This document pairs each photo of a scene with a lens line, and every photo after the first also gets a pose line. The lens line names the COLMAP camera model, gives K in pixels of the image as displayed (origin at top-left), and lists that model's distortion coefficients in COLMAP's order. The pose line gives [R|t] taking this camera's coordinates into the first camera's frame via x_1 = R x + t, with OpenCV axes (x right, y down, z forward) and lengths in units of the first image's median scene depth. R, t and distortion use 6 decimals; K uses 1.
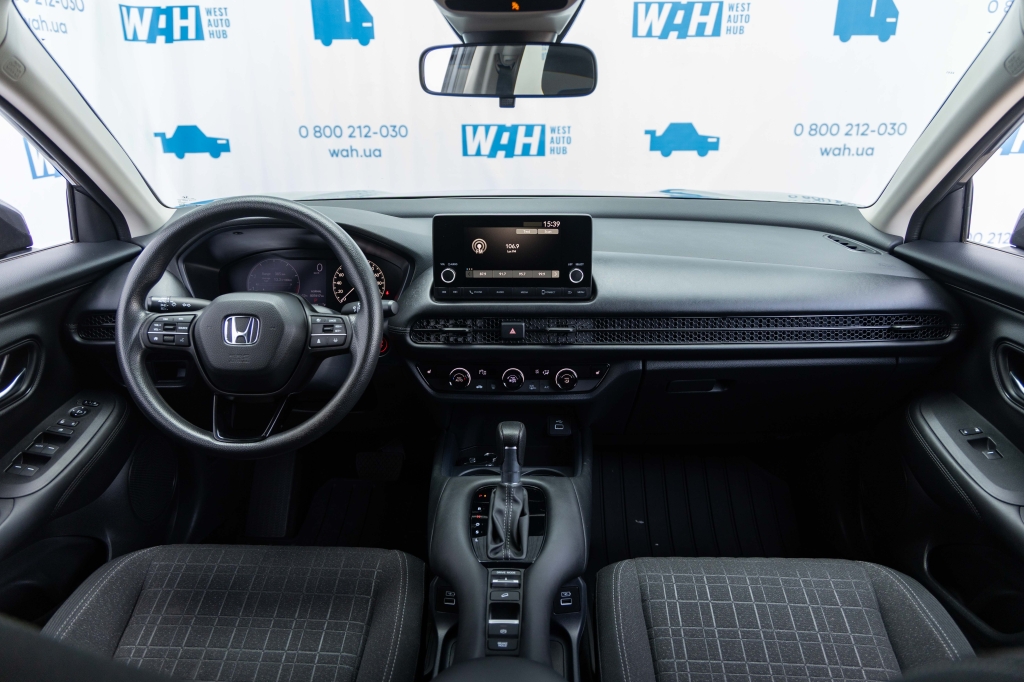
lens RADIAL K [[695.7, 0, 515.7], [0, 695.7, 340.6], [0, 0, 1]] dist [0.000869, 0.000852]
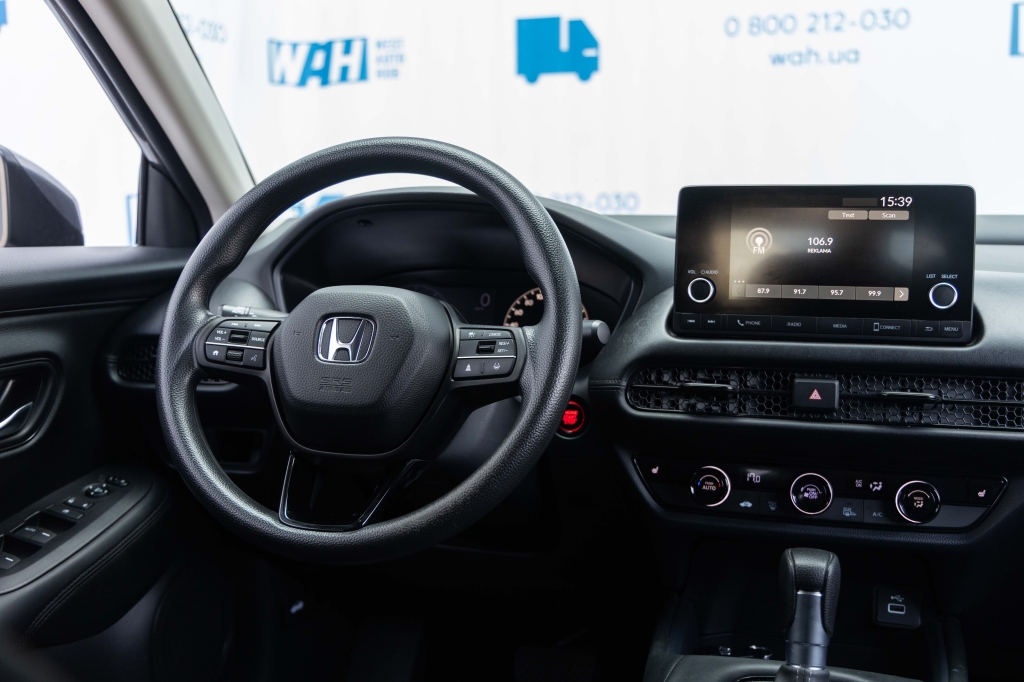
lens RADIAL K [[1058.4, 0, 509.7], [0, 1058.4, 340.6], [0, 0, 1]] dist [-0.011704, 0.000000]
pose [[0.964745, 0.035824, -0.260738, -0.021061], [-0.092696, 0.973463, -0.209230, 0.140987], [0.246324, 0.226023, 0.942464, 0.162232]]
